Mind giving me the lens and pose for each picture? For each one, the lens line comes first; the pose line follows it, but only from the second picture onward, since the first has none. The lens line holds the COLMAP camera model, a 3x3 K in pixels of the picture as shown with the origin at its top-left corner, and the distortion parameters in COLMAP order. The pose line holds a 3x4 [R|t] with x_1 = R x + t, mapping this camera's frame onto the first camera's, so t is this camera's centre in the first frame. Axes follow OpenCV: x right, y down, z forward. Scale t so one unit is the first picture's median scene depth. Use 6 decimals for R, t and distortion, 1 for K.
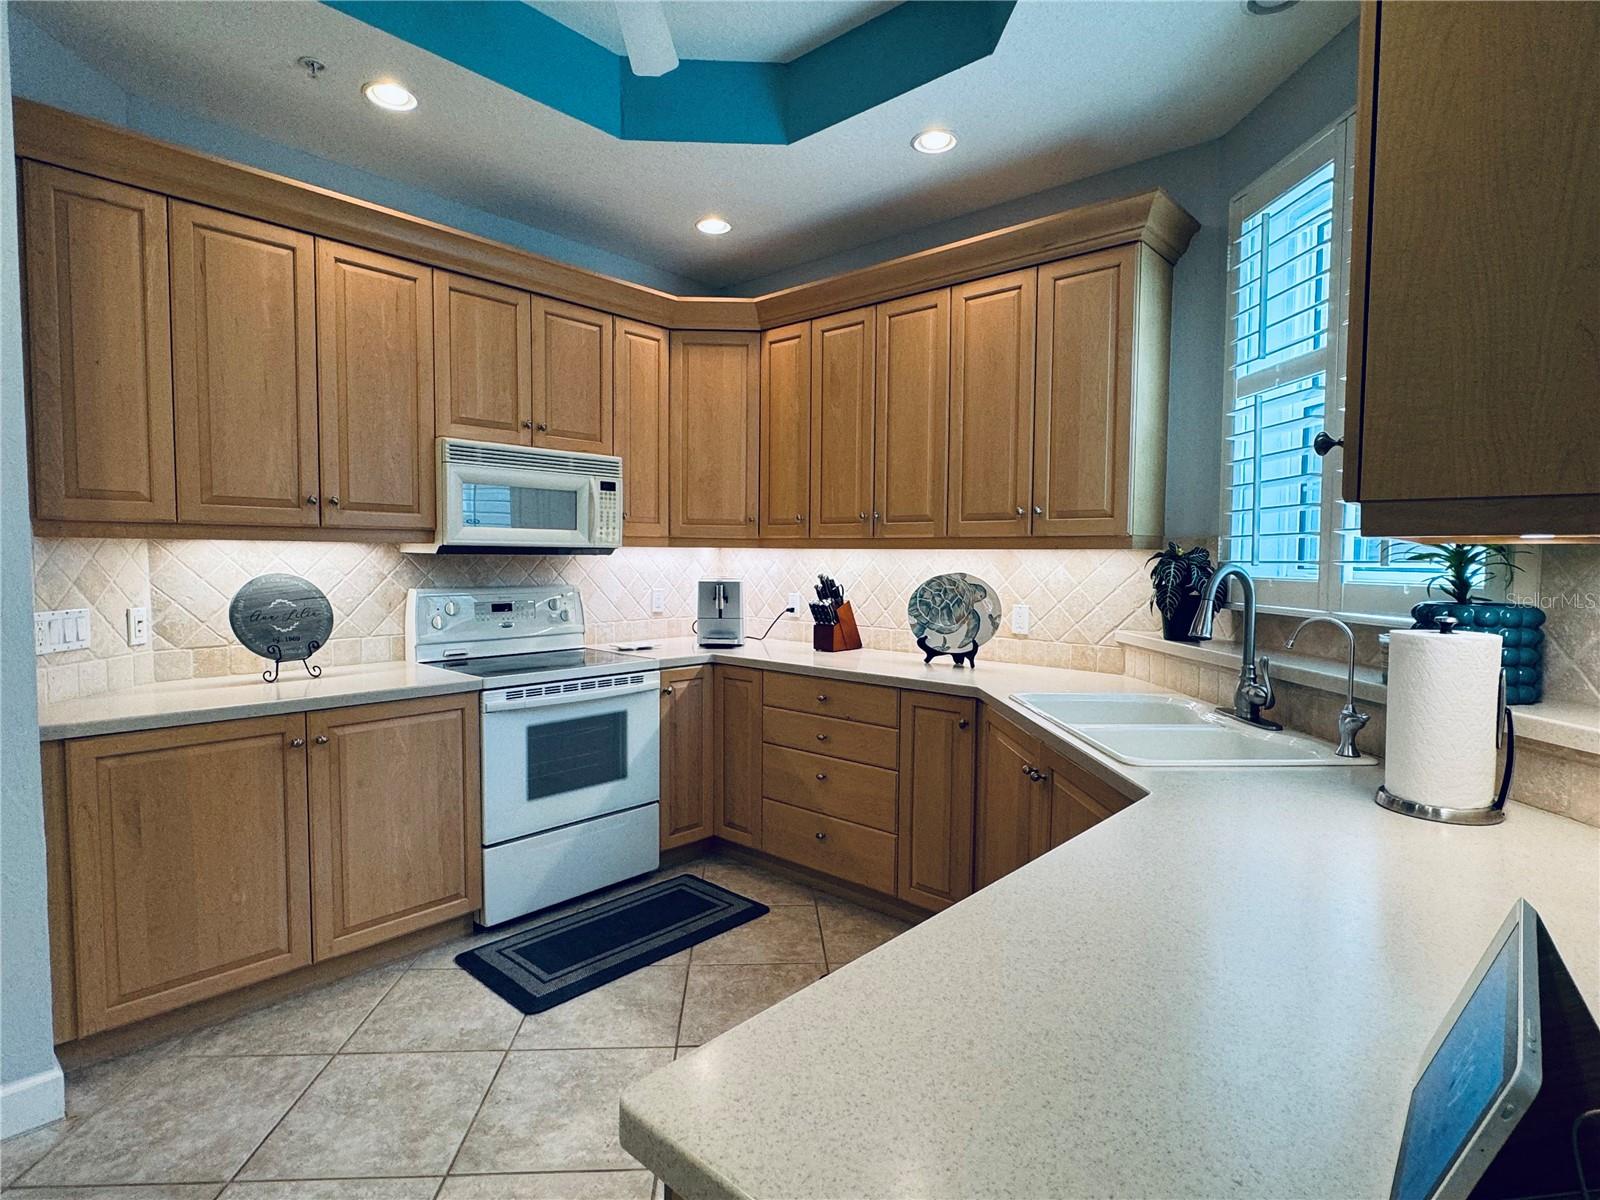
lens RADIAL K [[824.0, 0, 793.1], [0, 824.0, 601.4], [0, 0, 1]] dist [-0.005654, -0.000985]
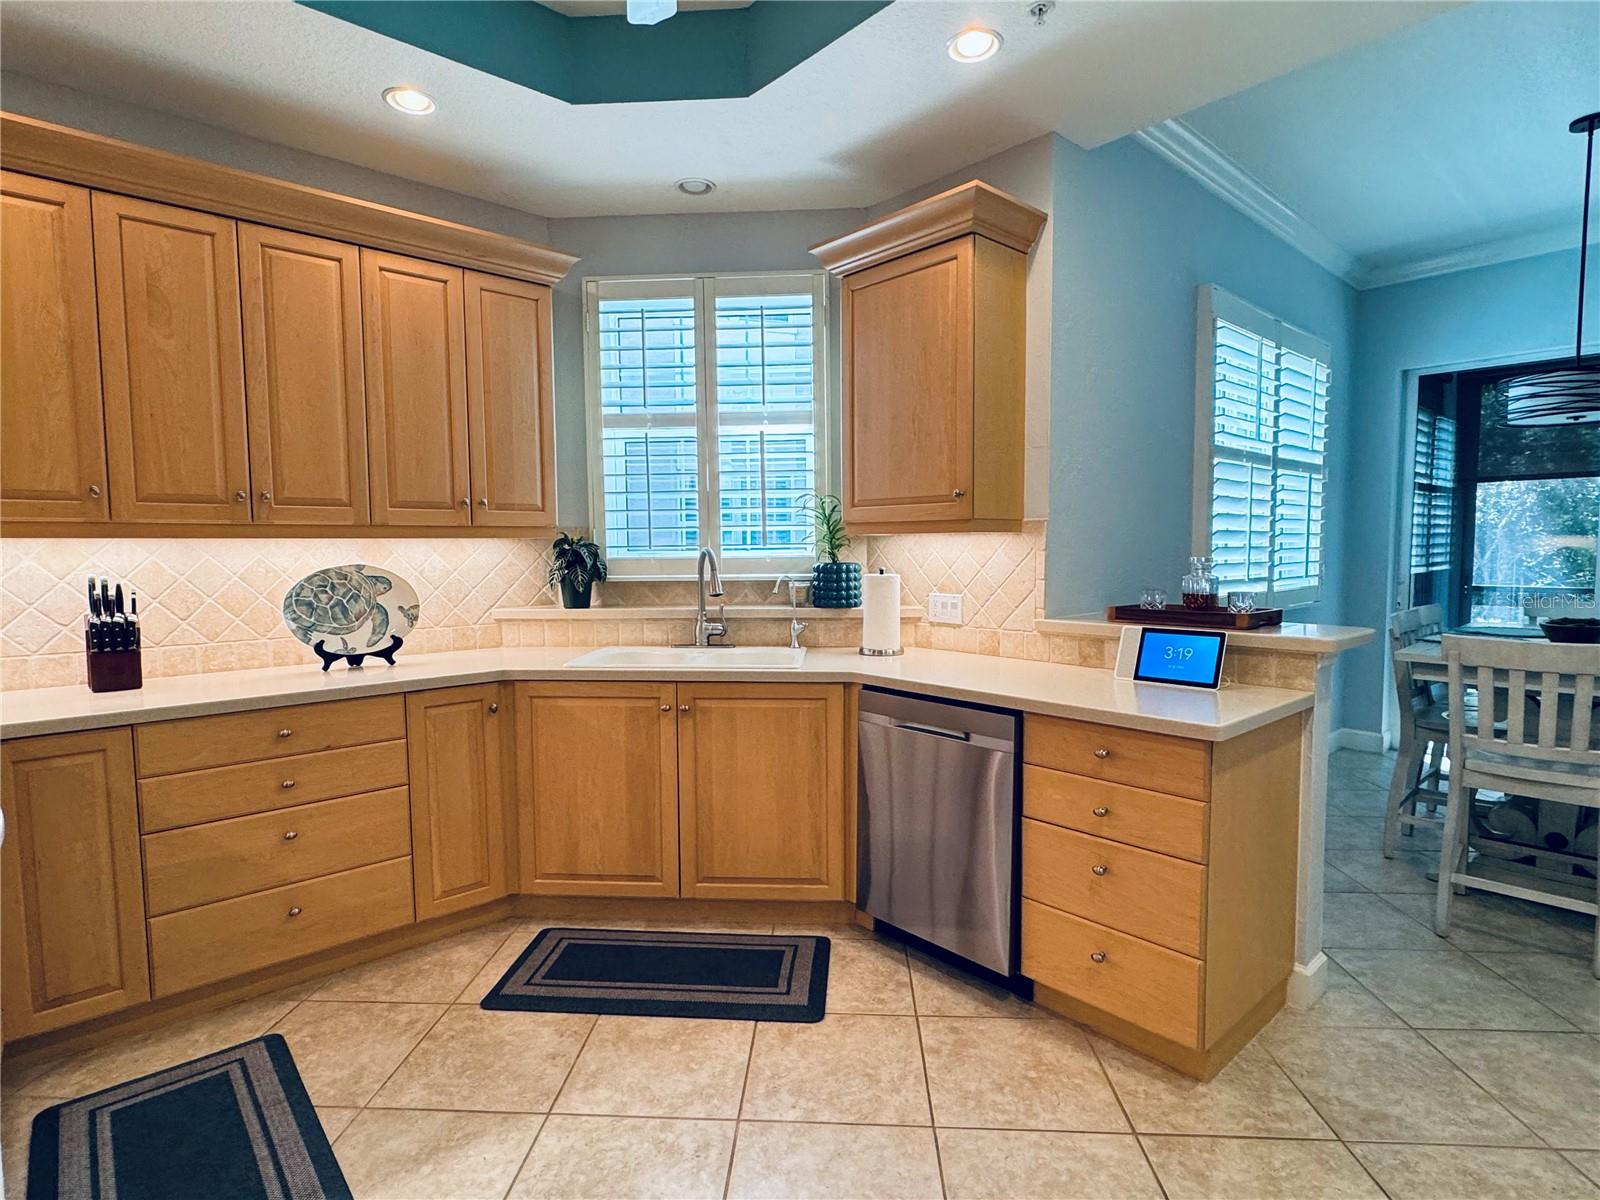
lens RADIAL K [[824.0, 0, 793.5], [0, 824.0, 599.7], [0, 0, 1]] dist [-0.005654, -0.000985]
pose [[0.110942, -0.073914, 0.991074, -0.642496], [0.066260, 0.995562, 0.066831, -0.024954], [-0.991616, 0.058254, 0.115347, 0.425614]]
